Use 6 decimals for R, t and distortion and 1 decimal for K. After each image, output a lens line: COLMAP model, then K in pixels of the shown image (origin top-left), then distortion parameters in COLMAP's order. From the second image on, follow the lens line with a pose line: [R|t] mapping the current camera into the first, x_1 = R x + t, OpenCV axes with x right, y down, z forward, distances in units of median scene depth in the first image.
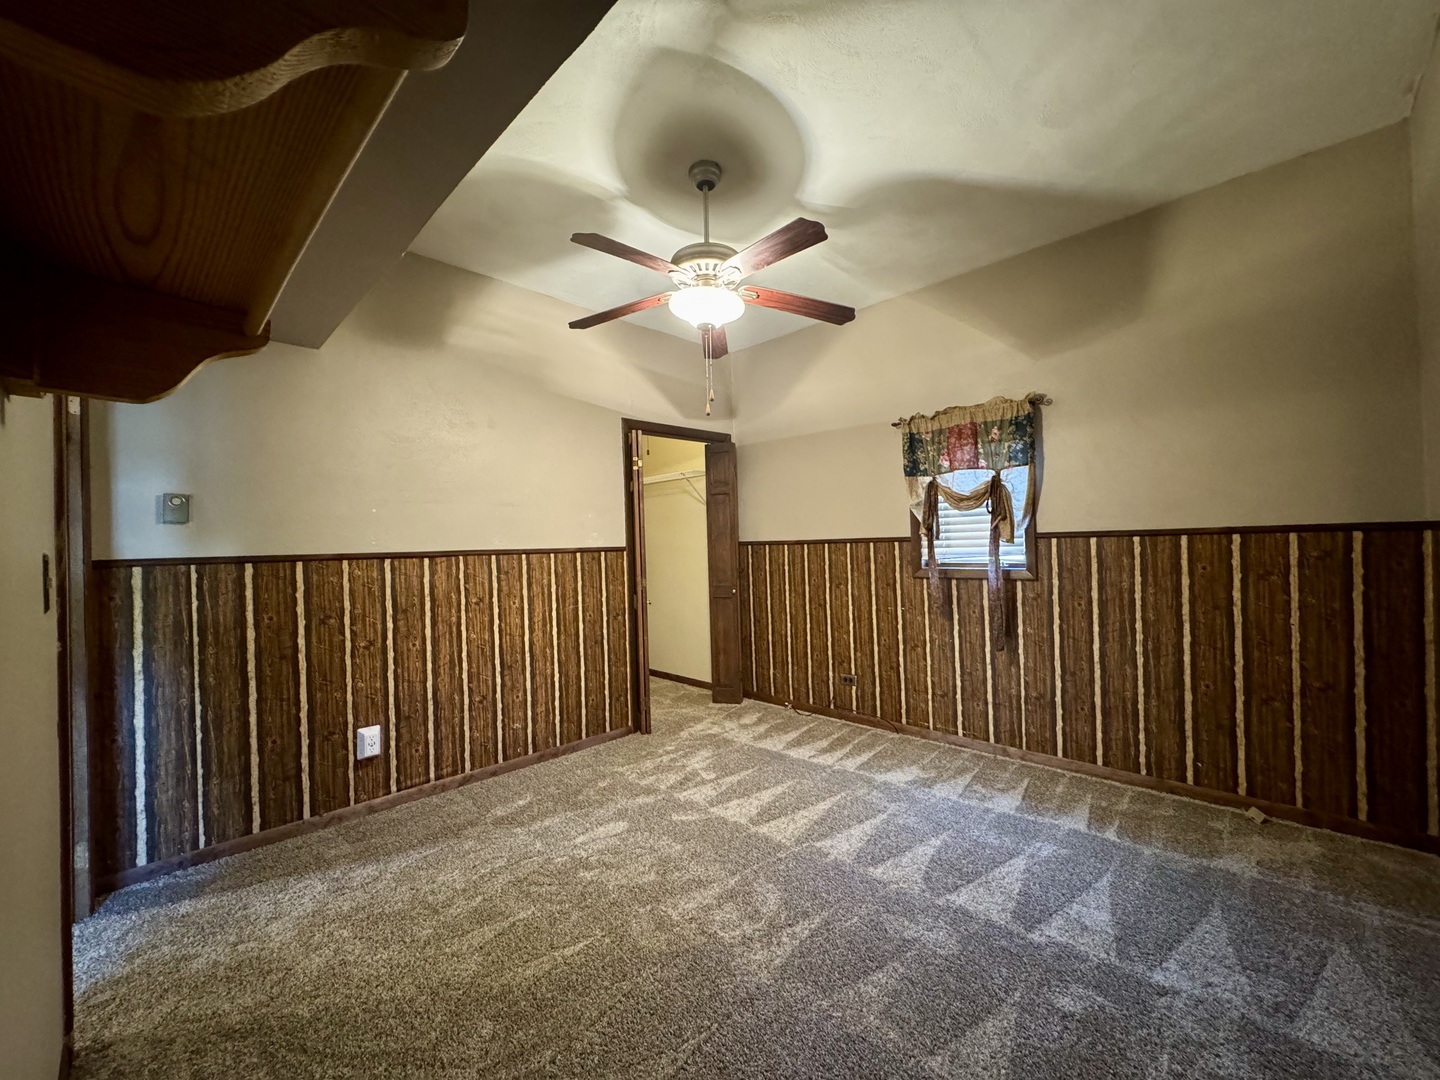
lens RADIAL K [[572.2, 0, 720.4], [0, 572.2, 541.9], [0, 0, 1]] dist [-0.003273, 0.000921]
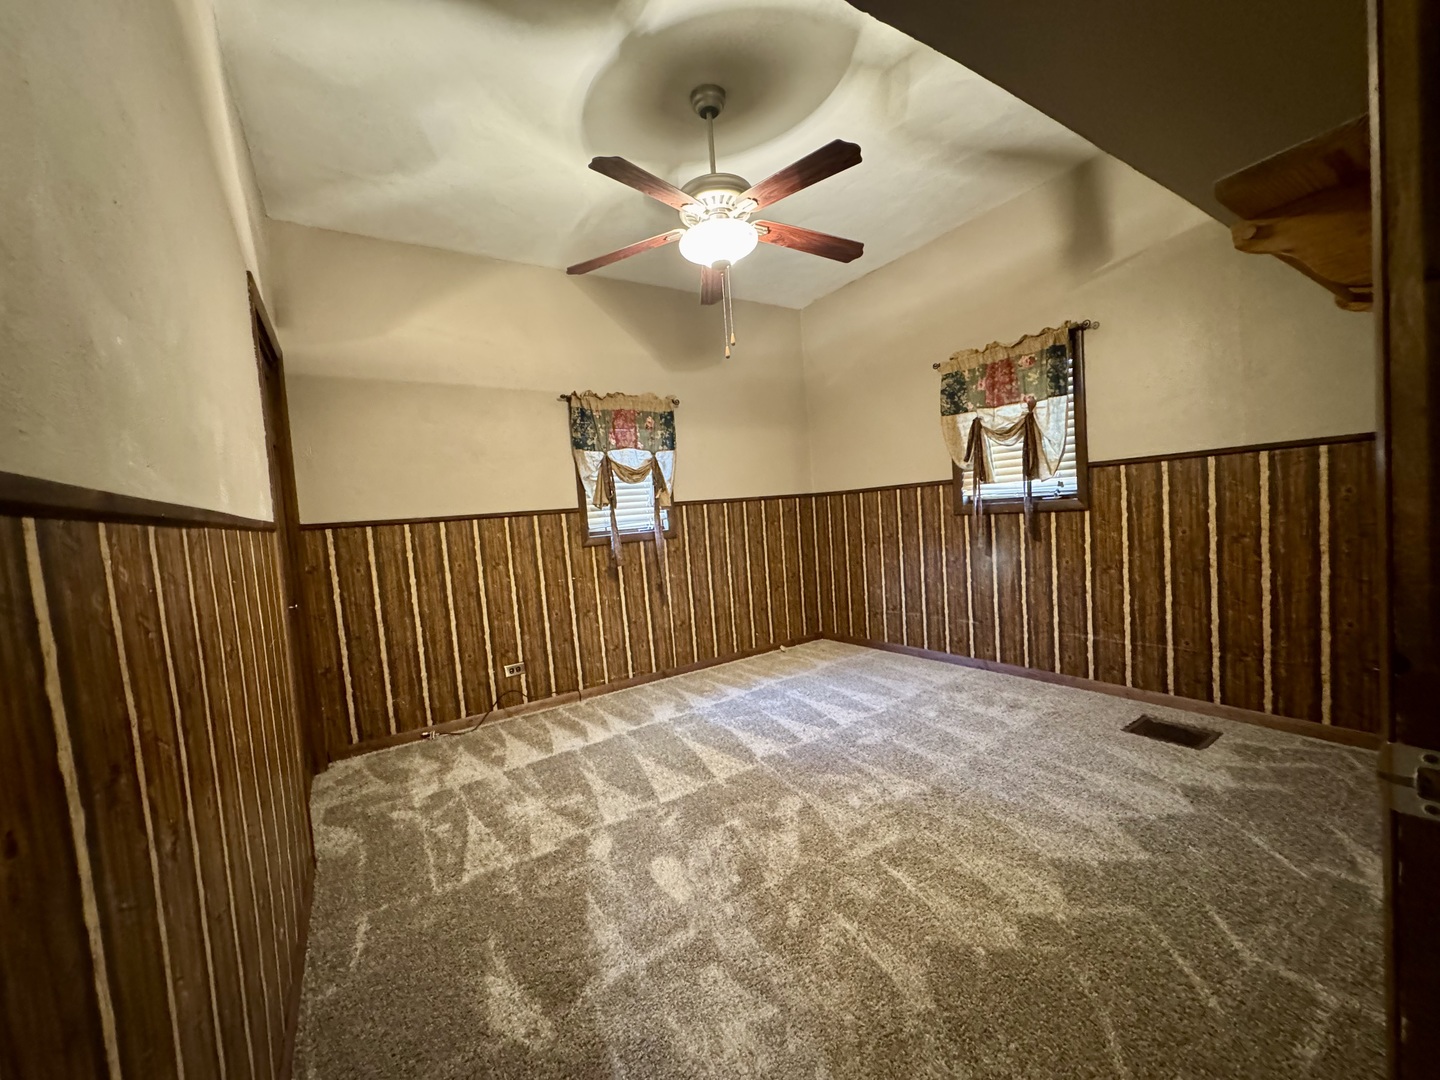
lens RADIAL K [[572.2, 0, 720.4], [0, 572.2, 541.9], [0, 0, 1]] dist [-0.003273, 0.000921]
pose [[0.212686, -0.045392, 0.976066, -0.713851], [0.063549, 0.997448, 0.032539, 0.039936], [-0.975052, 0.055107, 0.215028, 0.597026]]
